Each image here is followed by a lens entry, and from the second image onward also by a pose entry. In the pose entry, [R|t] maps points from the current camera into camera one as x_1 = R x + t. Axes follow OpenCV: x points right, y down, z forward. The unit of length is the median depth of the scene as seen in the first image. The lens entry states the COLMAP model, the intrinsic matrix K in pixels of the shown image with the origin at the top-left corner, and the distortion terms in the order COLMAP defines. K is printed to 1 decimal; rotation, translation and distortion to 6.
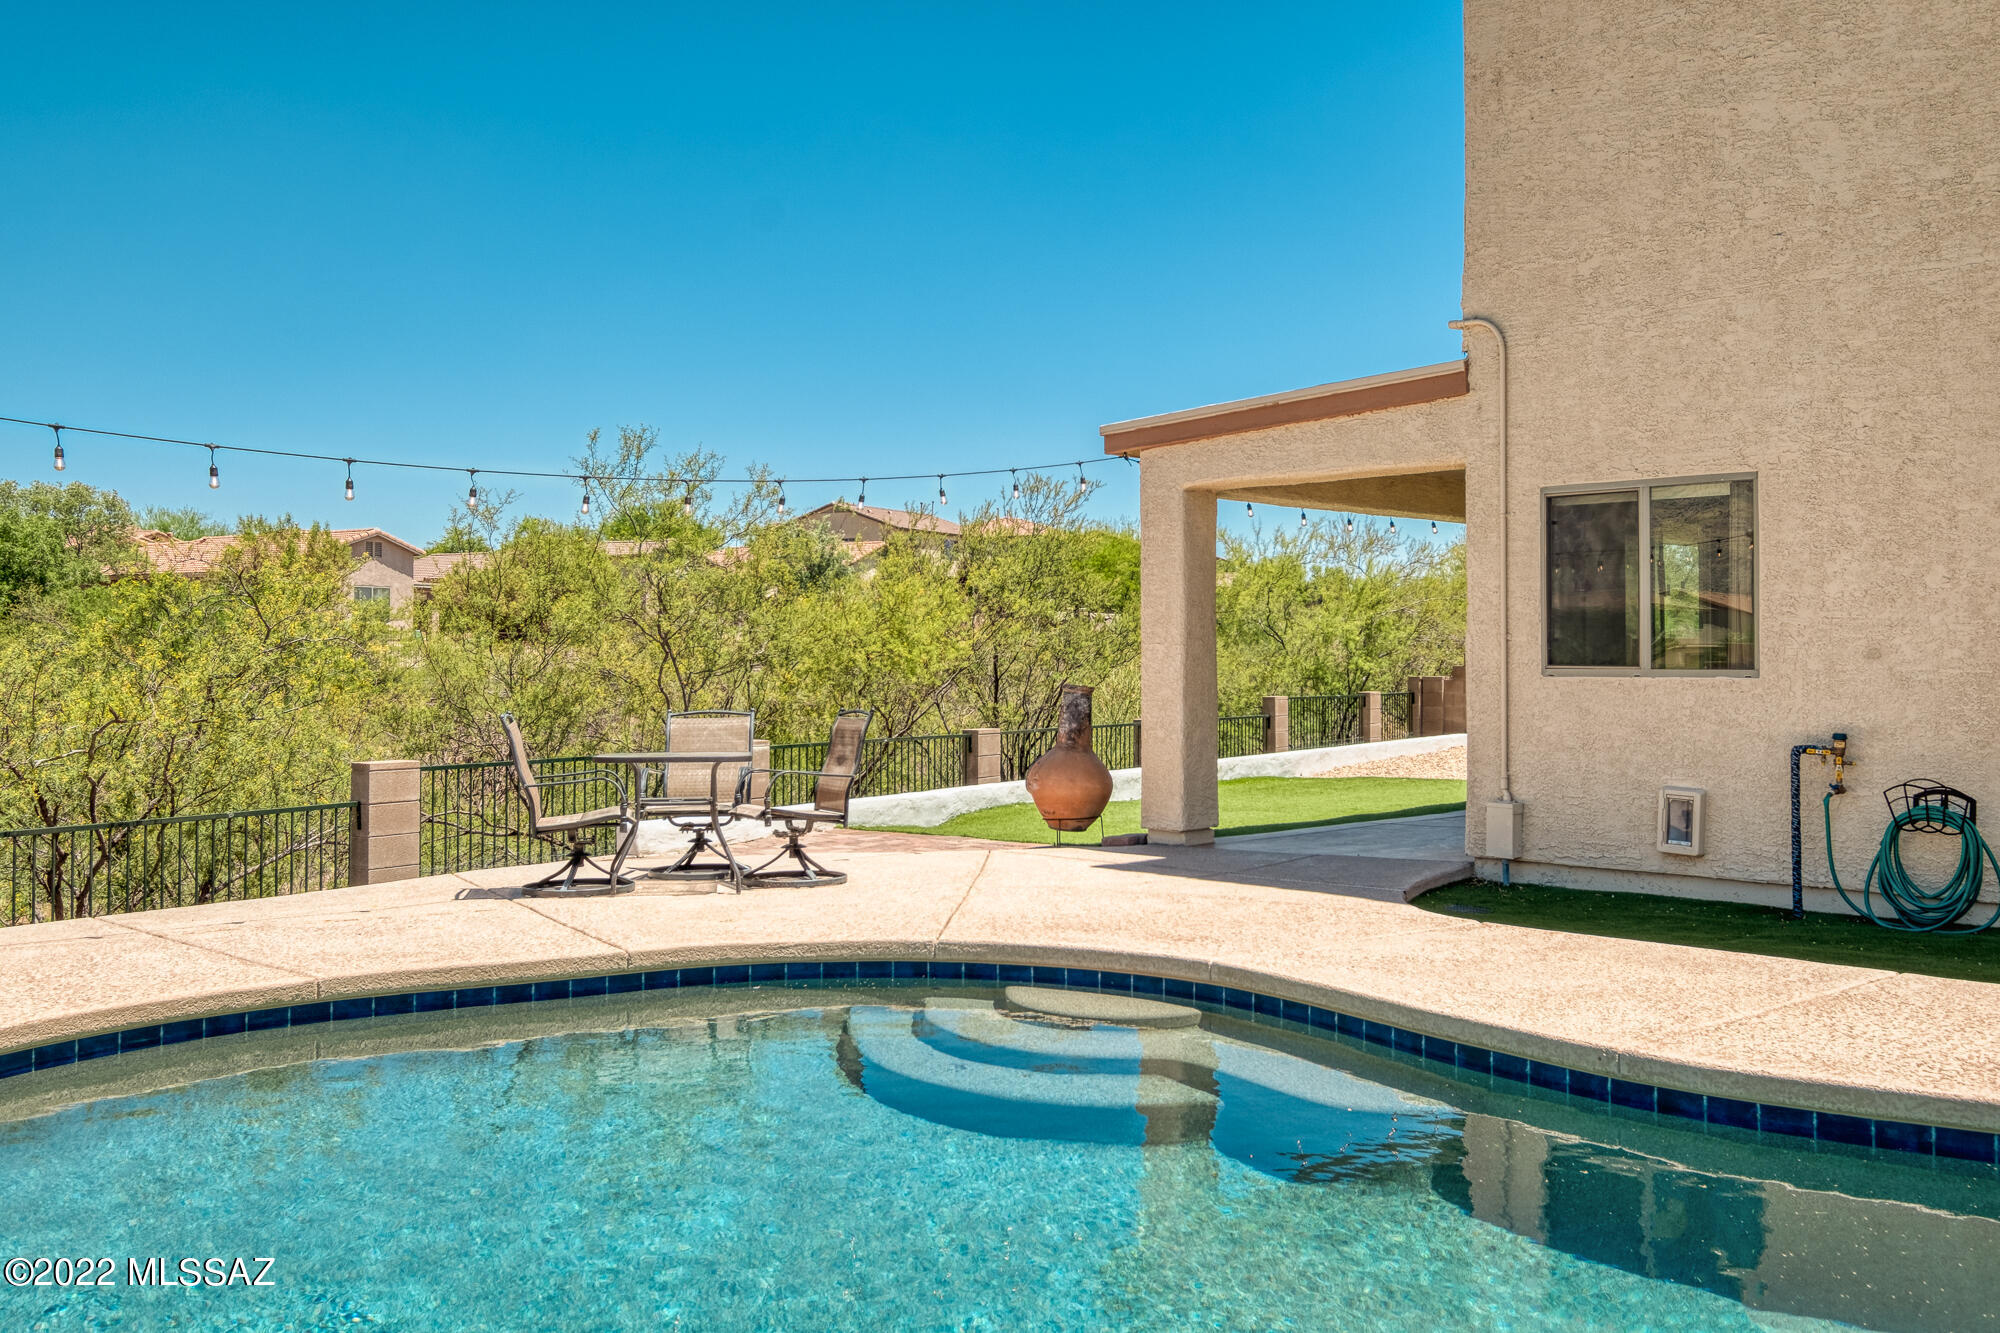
lens RADIAL K [[1741.4, 0, 1002.0], [0, 1741.4, 660.1], [0, 0, 1]] dist [-0.006440, 0.002181]
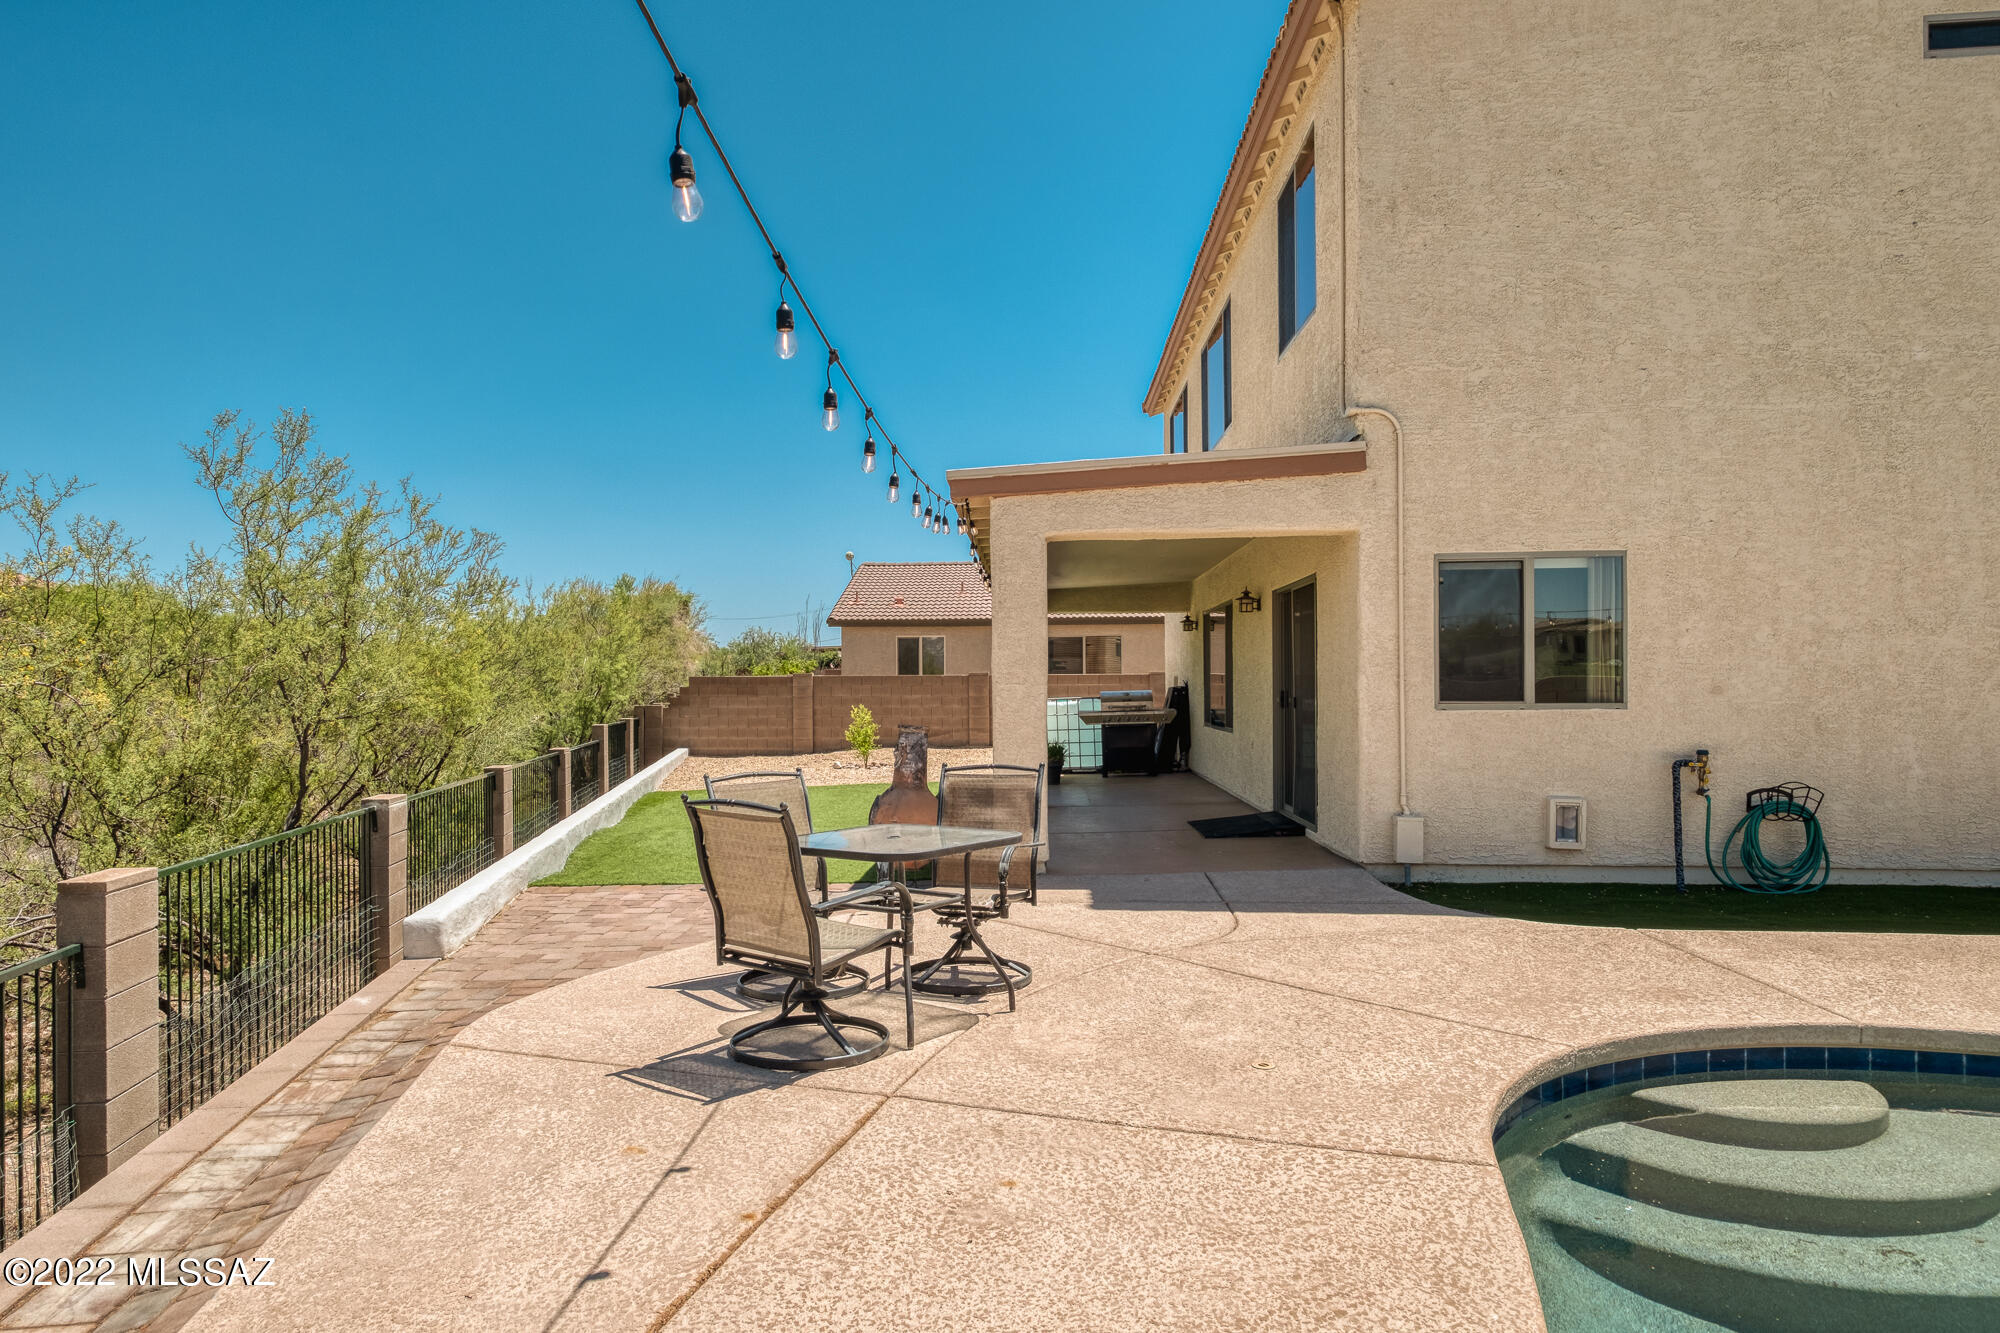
lens RADIAL K [[1186.1, 0, 901.9], [0, 1186.1, 700.3], [0, 0, 1]] dist [0.000085, -0.000789]
pose [[0.780579, -0.015037, 0.624876, -0.525185], [0.008717, 0.999875, 0.013171, -0.012341], [-0.624996, -0.004834, 0.780613, 0.624424]]
